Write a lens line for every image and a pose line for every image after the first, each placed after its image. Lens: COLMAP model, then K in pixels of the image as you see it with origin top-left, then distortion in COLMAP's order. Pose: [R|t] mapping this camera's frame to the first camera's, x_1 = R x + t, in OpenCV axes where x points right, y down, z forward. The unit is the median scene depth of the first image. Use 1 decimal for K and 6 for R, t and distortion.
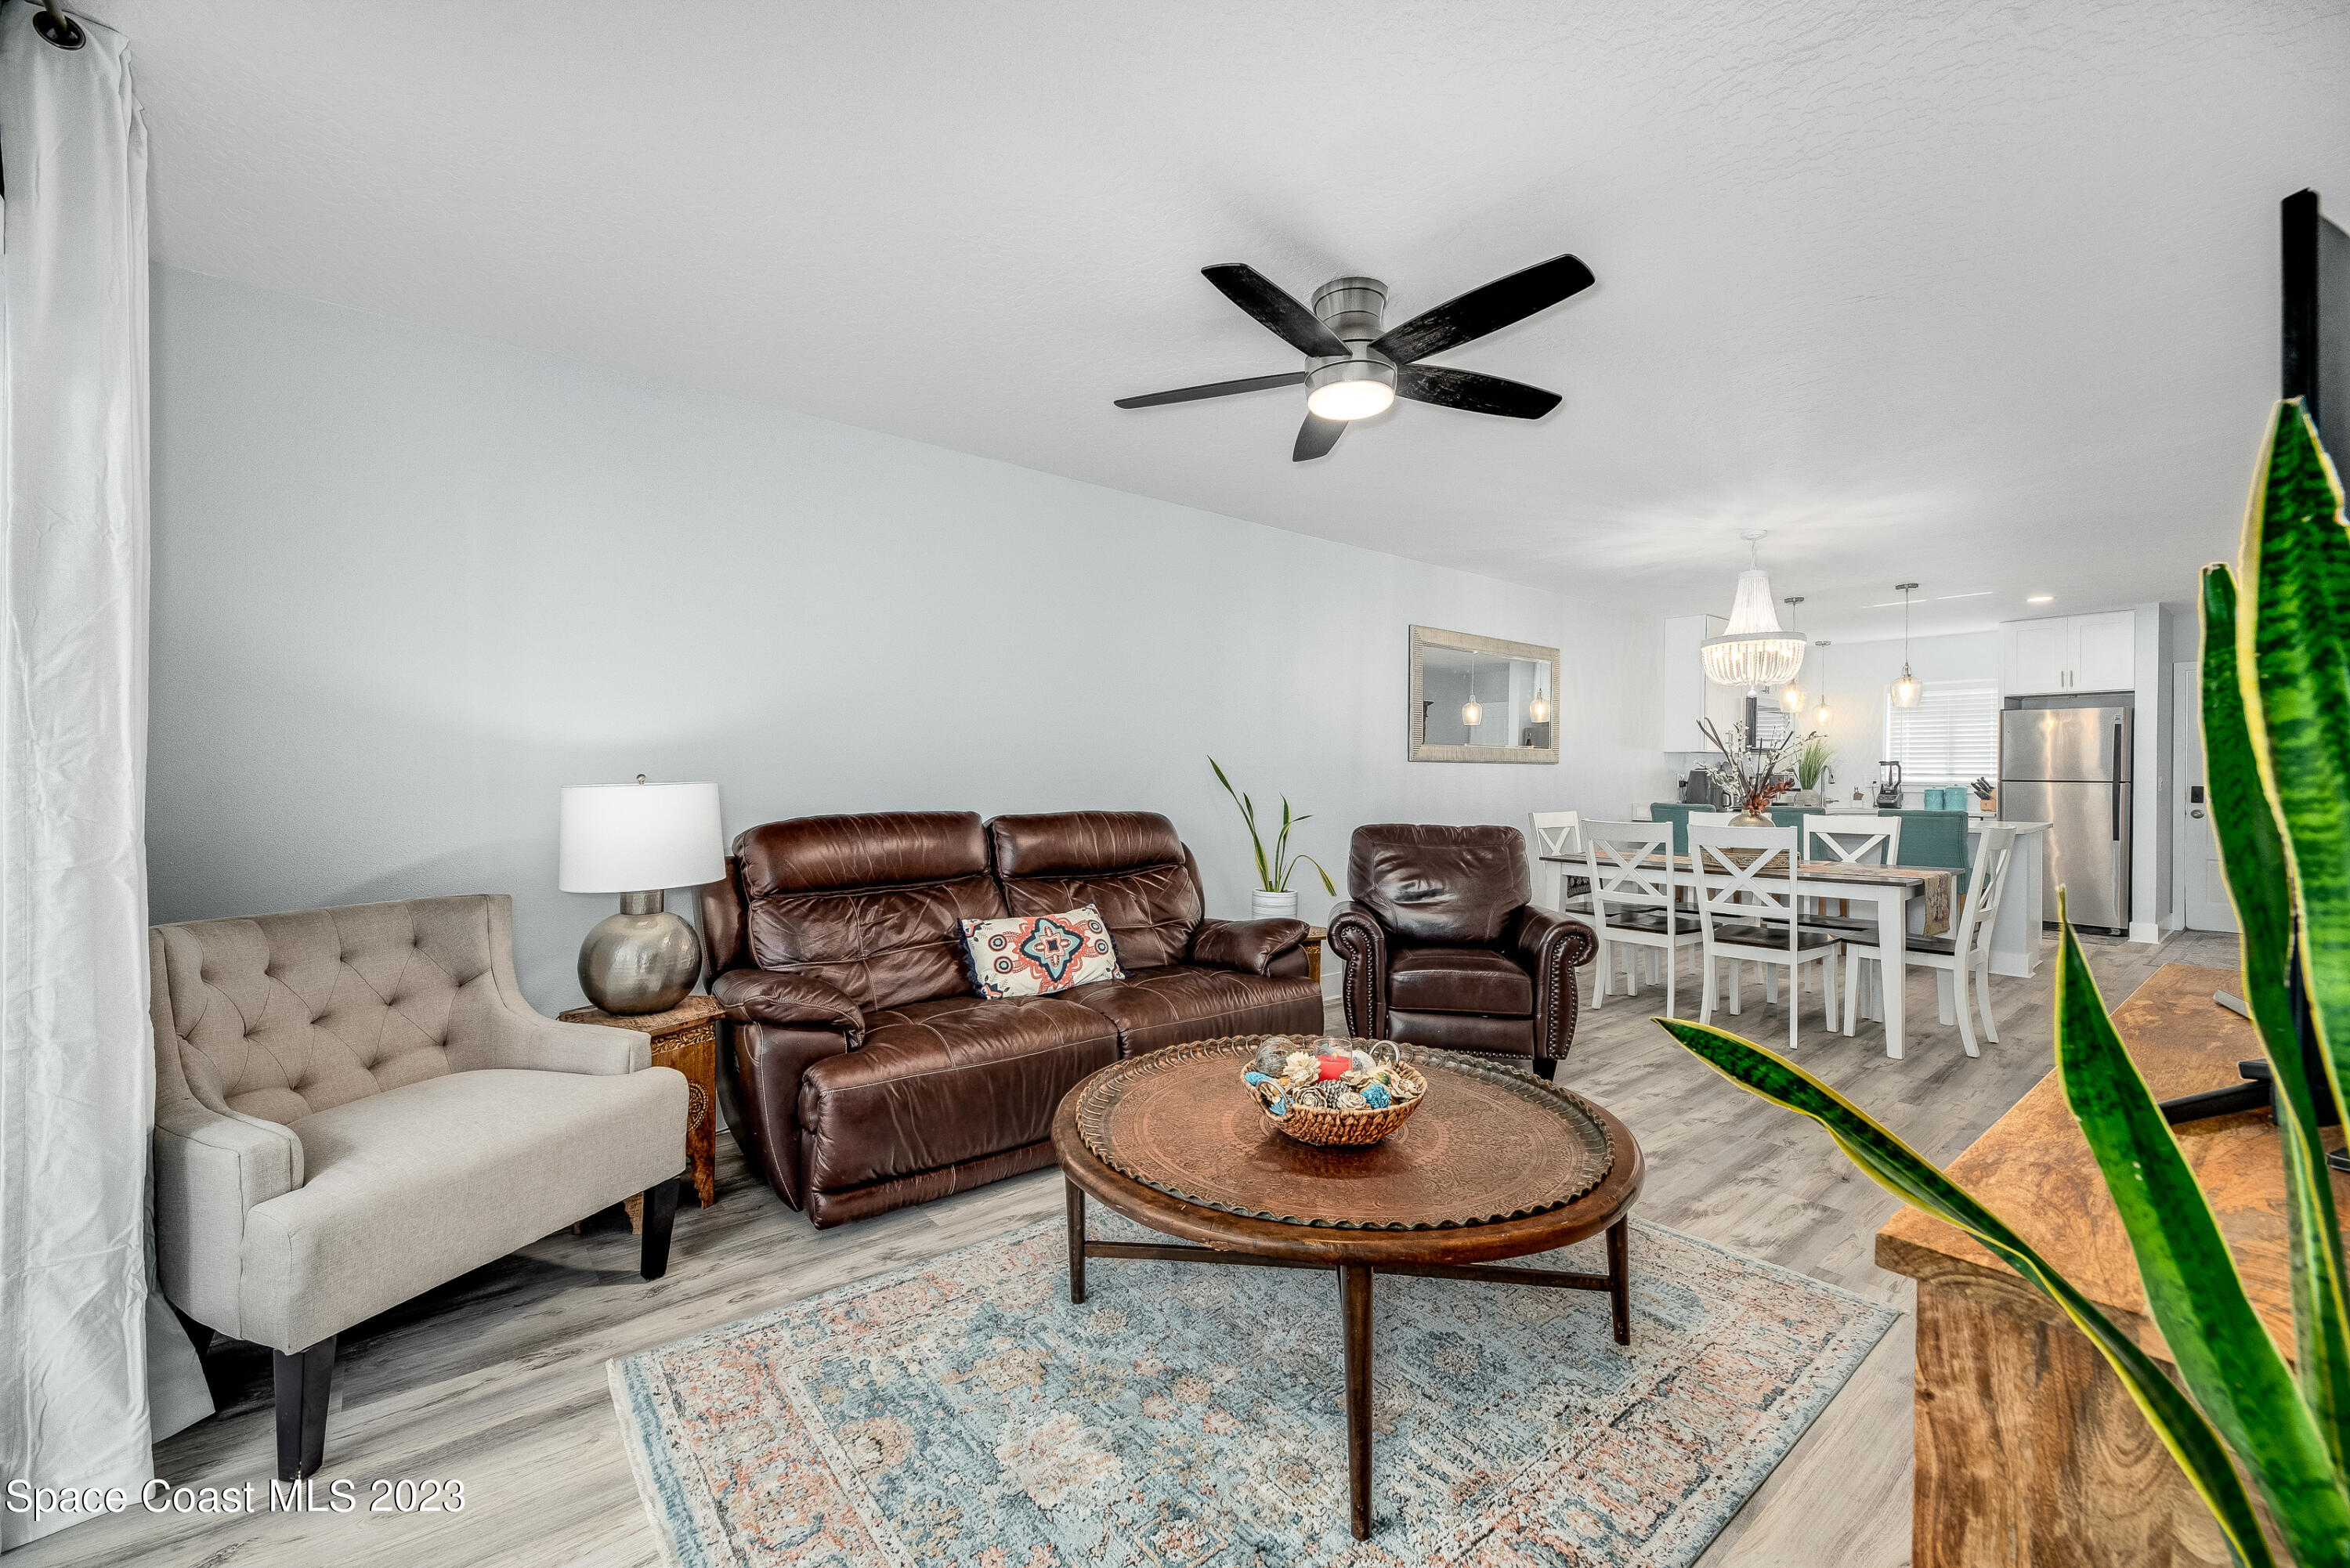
lens RADIAL K [[956.4, 0, 1172.9], [0, 956.4, 779.5], [0, 0, 1]] dist [-0.001529, -0.000656]
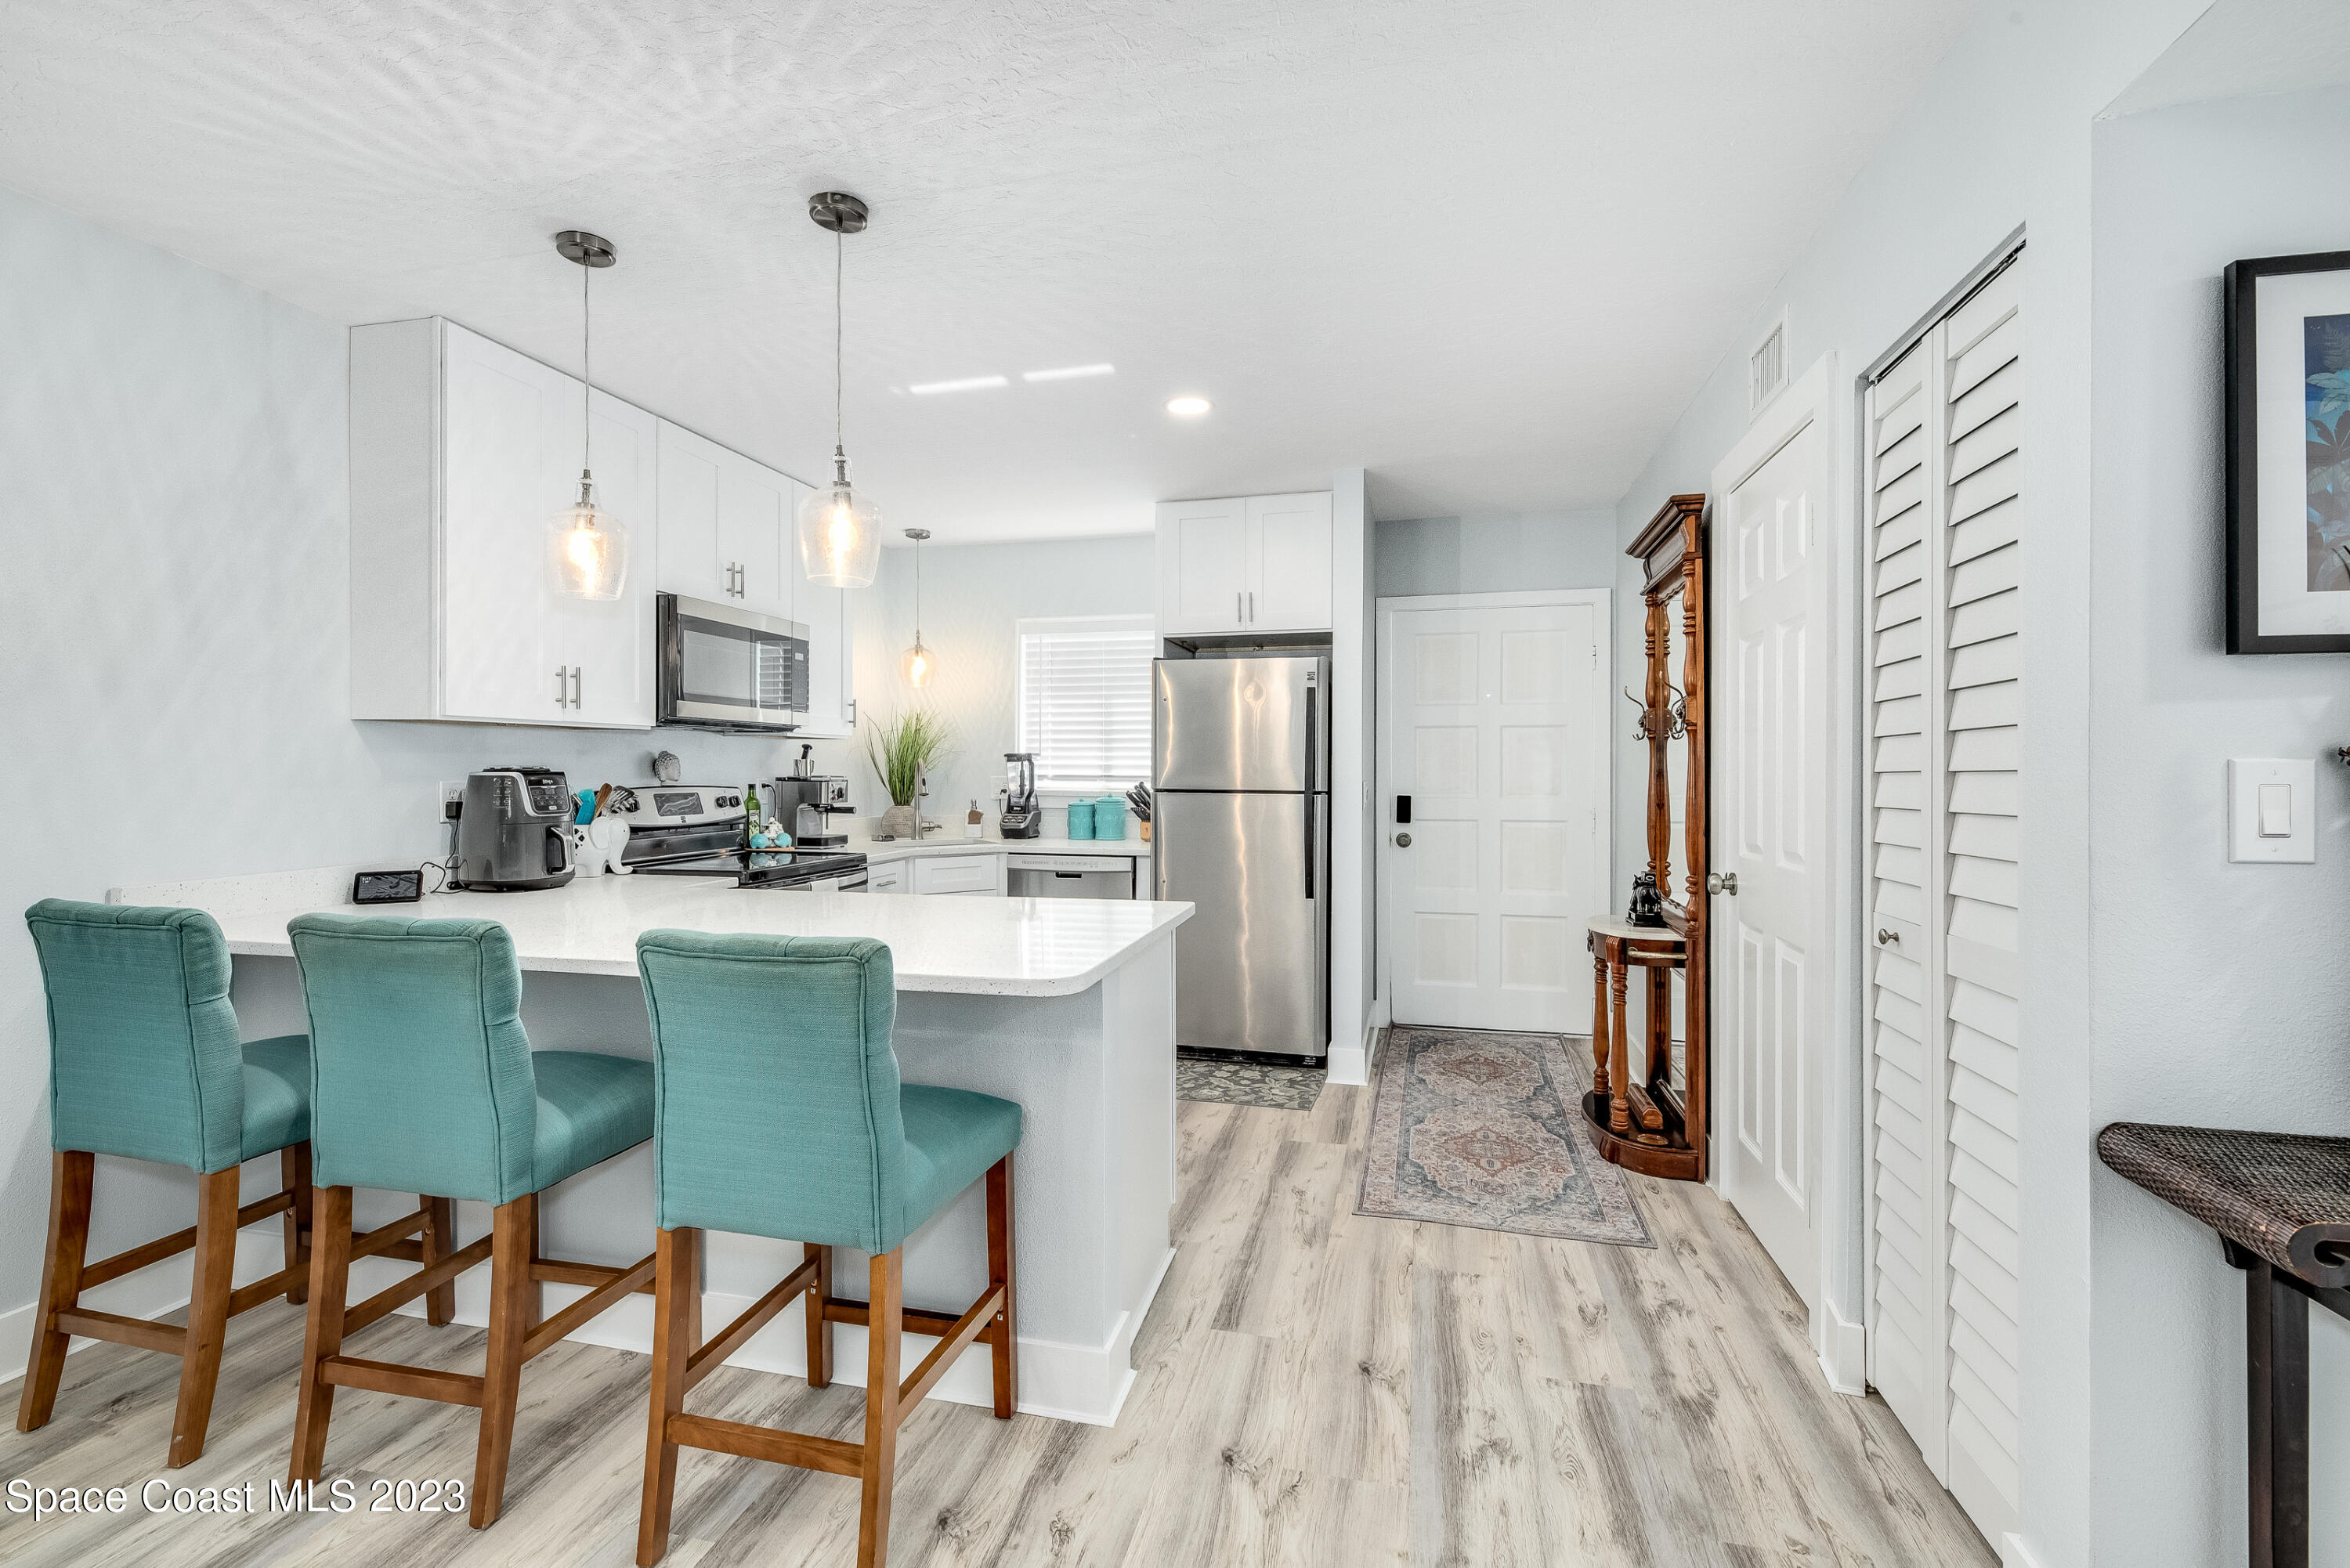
lens RADIAL K [[1019.1, 0, 1175.9], [0, 1019.1, 777.6], [0, 0, 1]] dist [-0.000355, -0.000307]
pose [[0.799628, -0.005946, 0.600466, 0.542048], [0.004631, 0.999982, 0.003735, -0.008132], [-0.600478, -0.000205, 0.799641, 0.544375]]
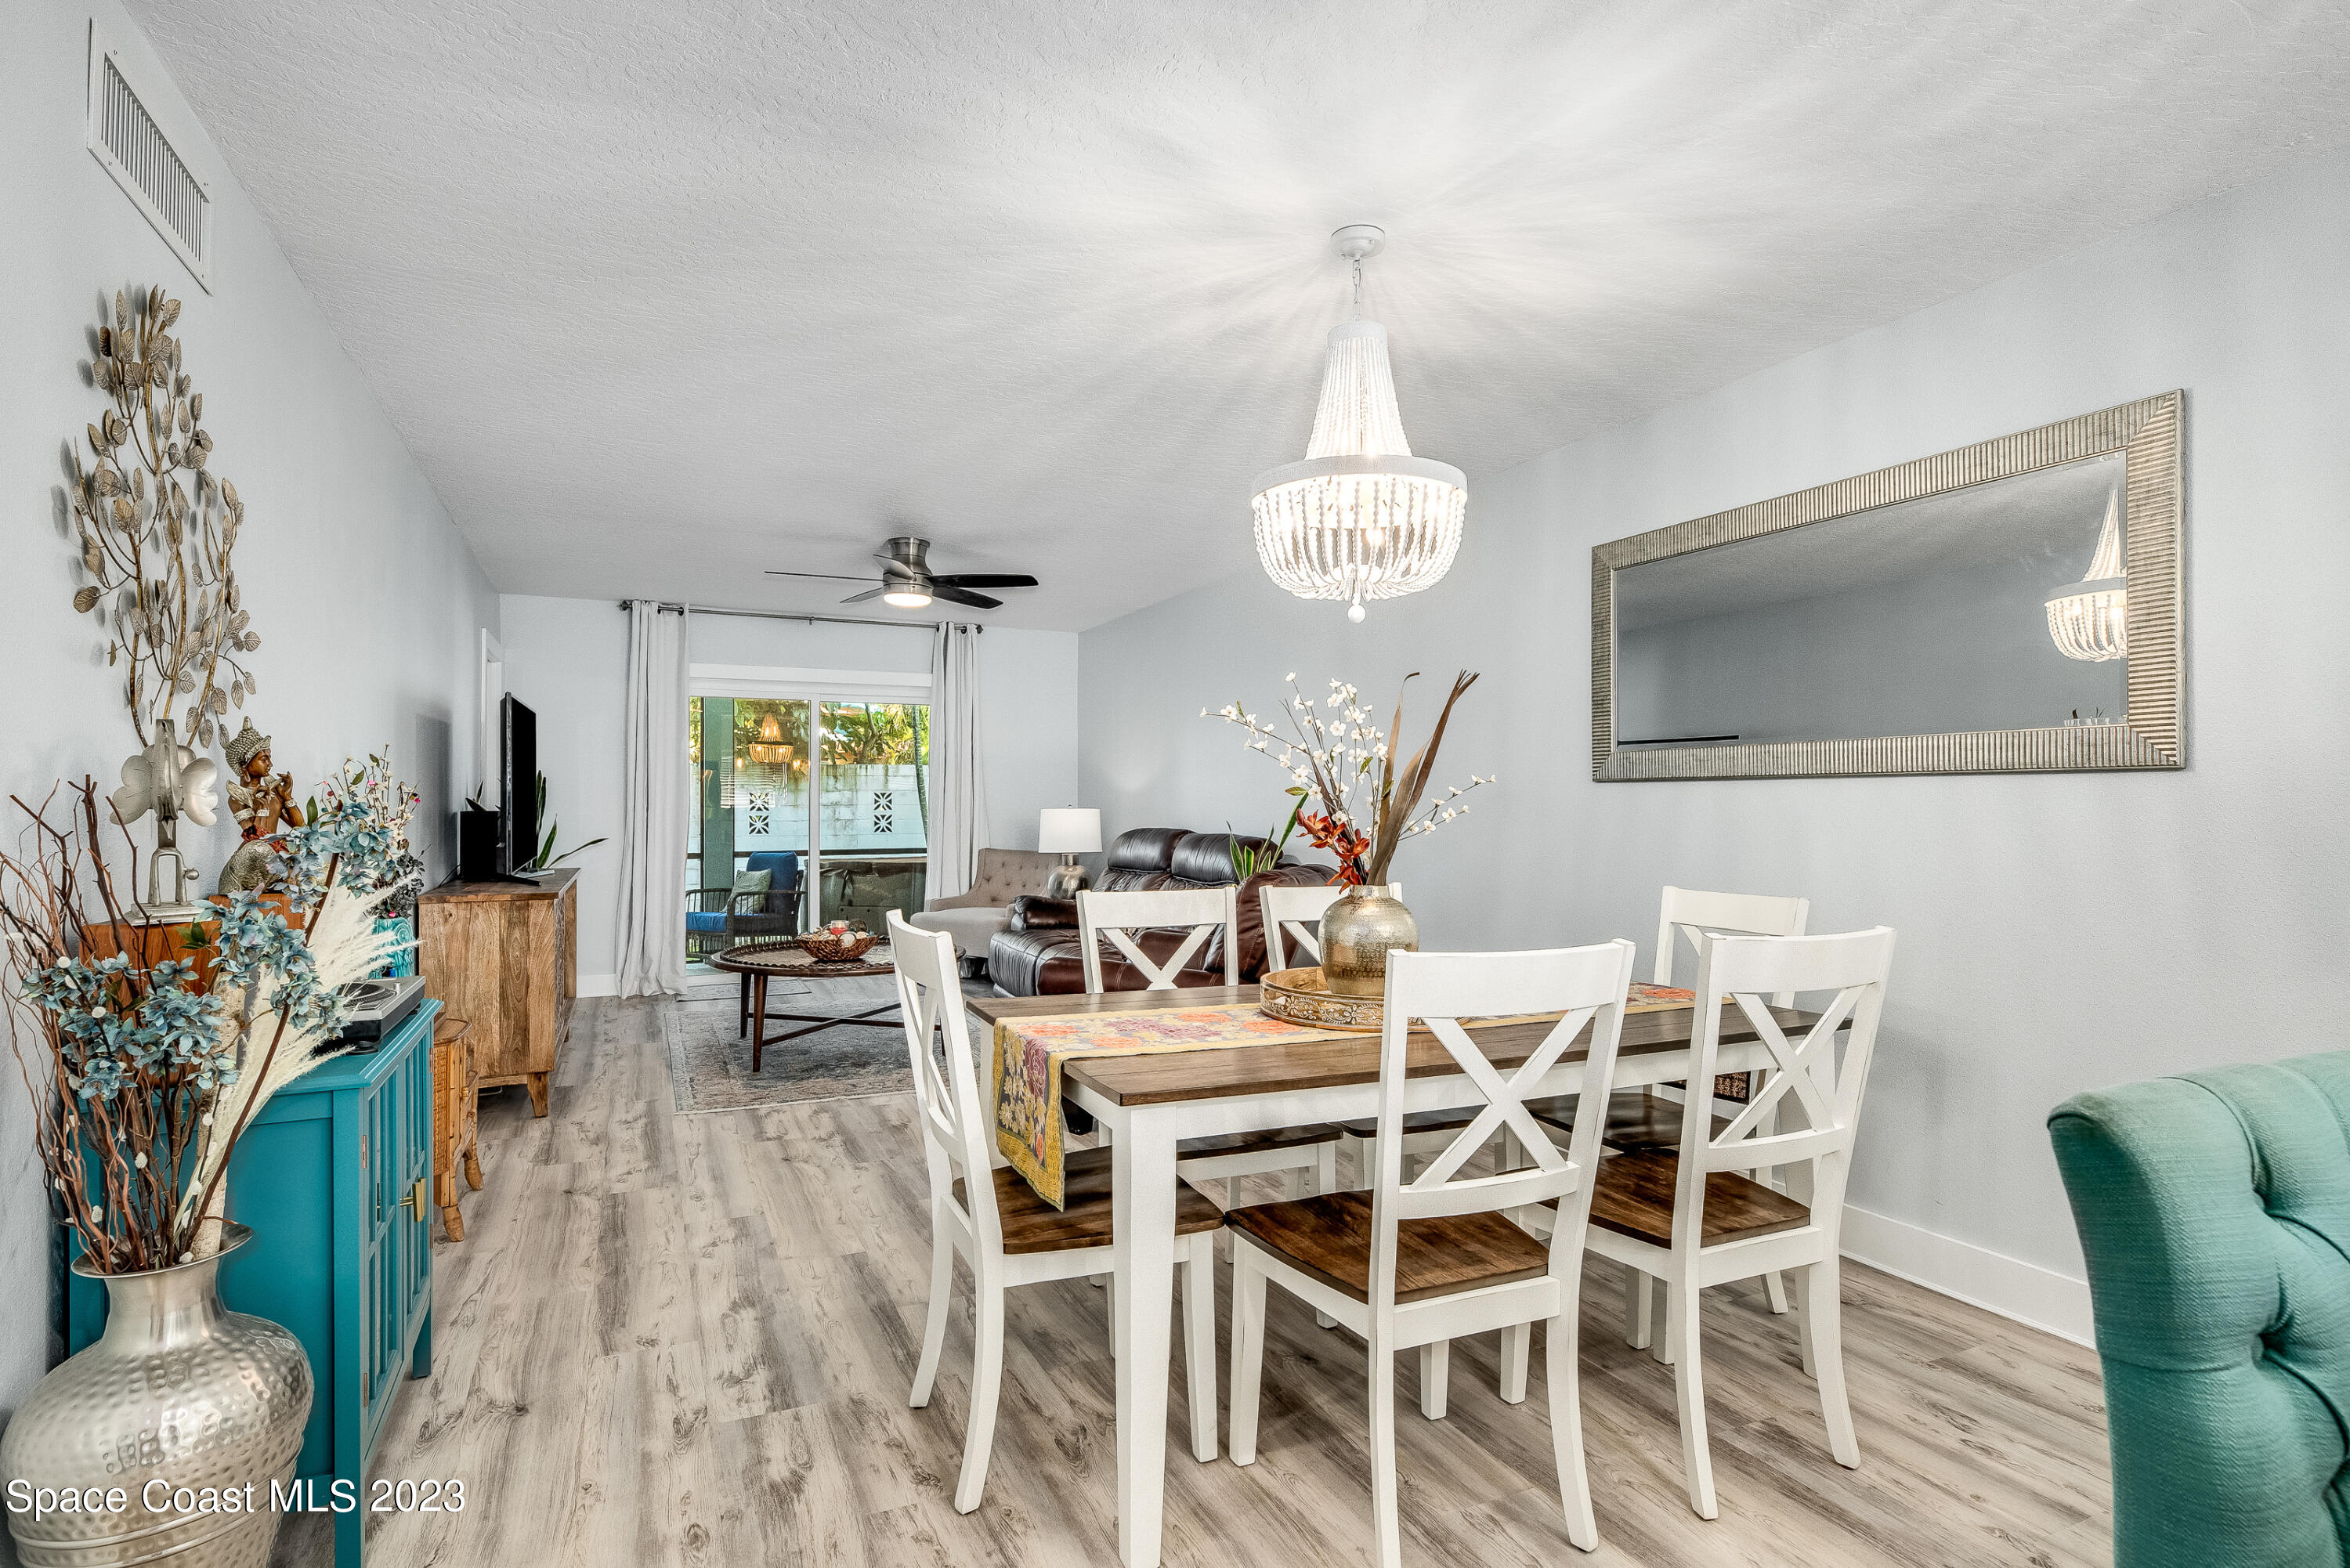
lens RADIAL K [[1178.8, 0, 1175.1], [0, 1178.8, 792.0], [0, 0, 1]] dist [-0.000461, -0.000292]
pose [[-0.258150, -0.011760, -0.966033, 0.739344], [-0.008361, 0.999916, -0.009938, -0.001870], [0.966069, 0.005511, -0.258226, 0.686535]]
